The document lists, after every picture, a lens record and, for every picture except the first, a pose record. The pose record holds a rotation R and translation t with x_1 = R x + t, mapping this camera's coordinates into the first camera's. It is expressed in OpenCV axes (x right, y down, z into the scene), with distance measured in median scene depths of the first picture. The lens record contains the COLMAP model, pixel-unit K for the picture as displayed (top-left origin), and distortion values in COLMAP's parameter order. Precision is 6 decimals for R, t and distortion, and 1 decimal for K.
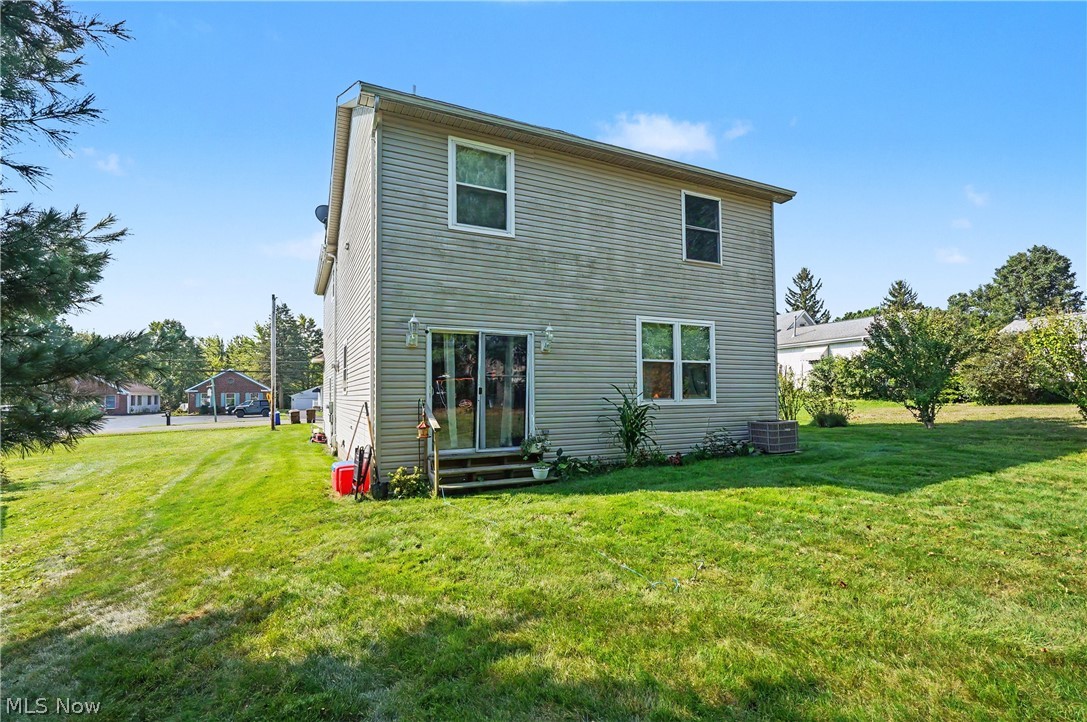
lens RADIAL K [[503.8, 0, 538.8], [0, 503.8, 378.7], [0, 0, 1]] dist [-0.001904, -0.000195]
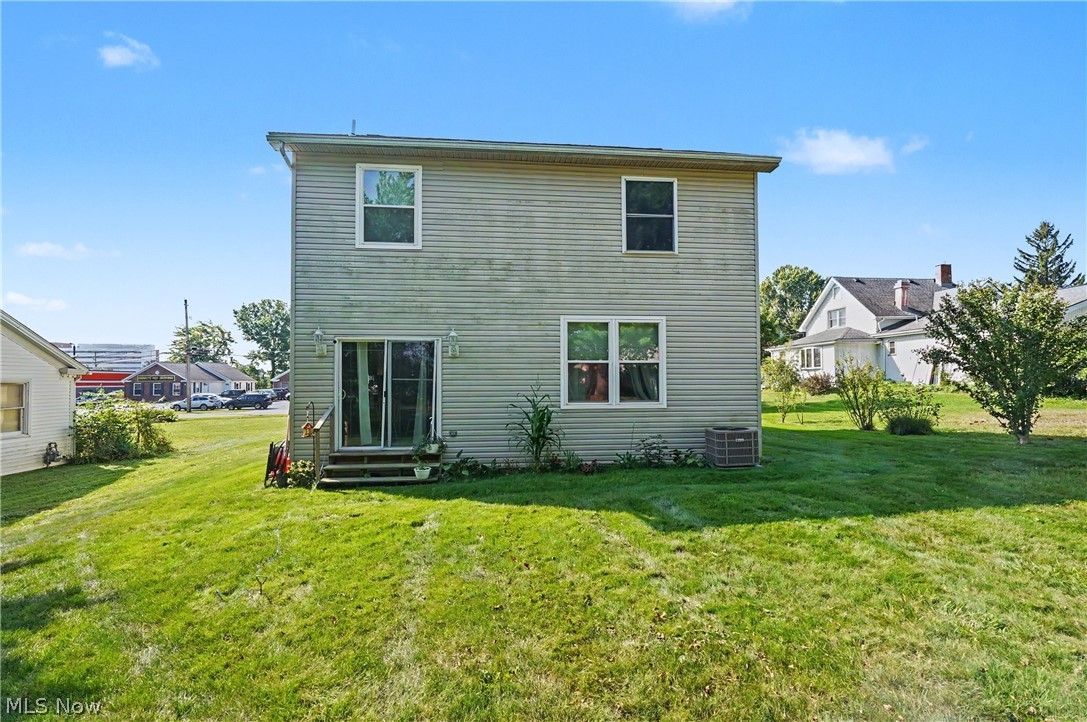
lens RADIAL K [[498.8, 0, 537.9], [0, 498.8, 371.2], [0, 0, 1]] dist [-0.005252, -0.000671]
pose [[0.939265, -0.002995, -0.343178, 0.513268], [0.007134, 0.999916, 0.010800, -0.031096], [0.343117, -0.012592, 0.939208, 0.091174]]
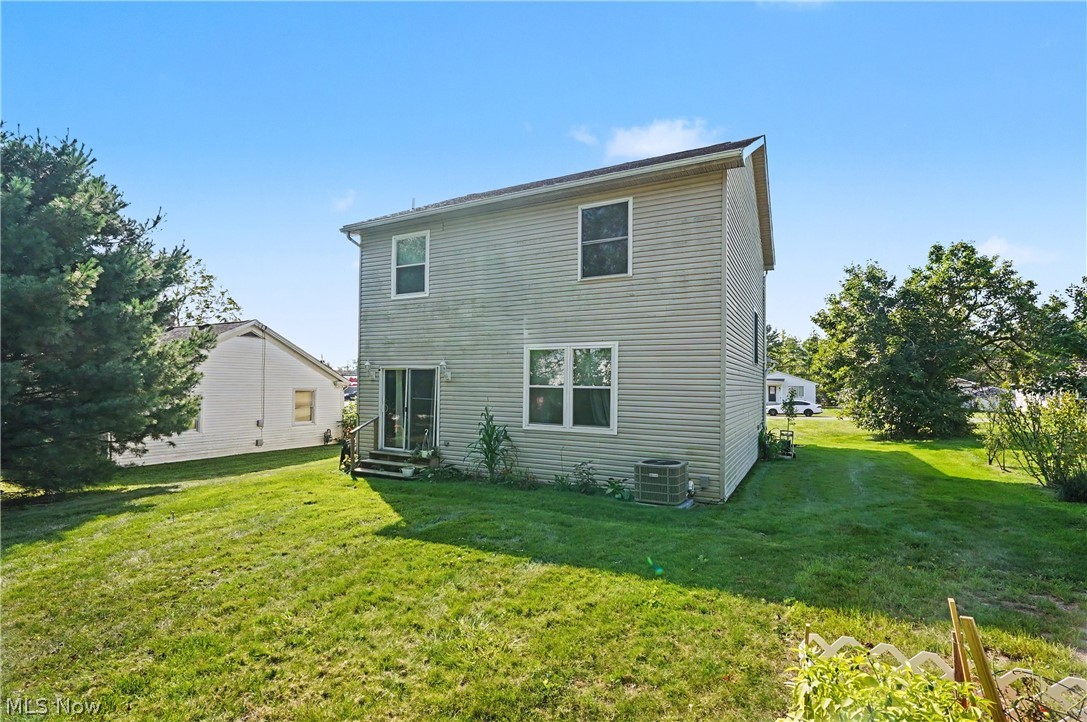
lens RADIAL K [[503.8, 0, 538.8], [0, 503.8, 378.7], [0, 0, 1]] dist [-0.001904, -0.000195]
pose [[0.582899, 0.005009, -0.812529, 1.151898], [0.008894, 0.999882, 0.012545, -0.070433], [0.812496, -0.014539, 0.582785, 0.430179]]
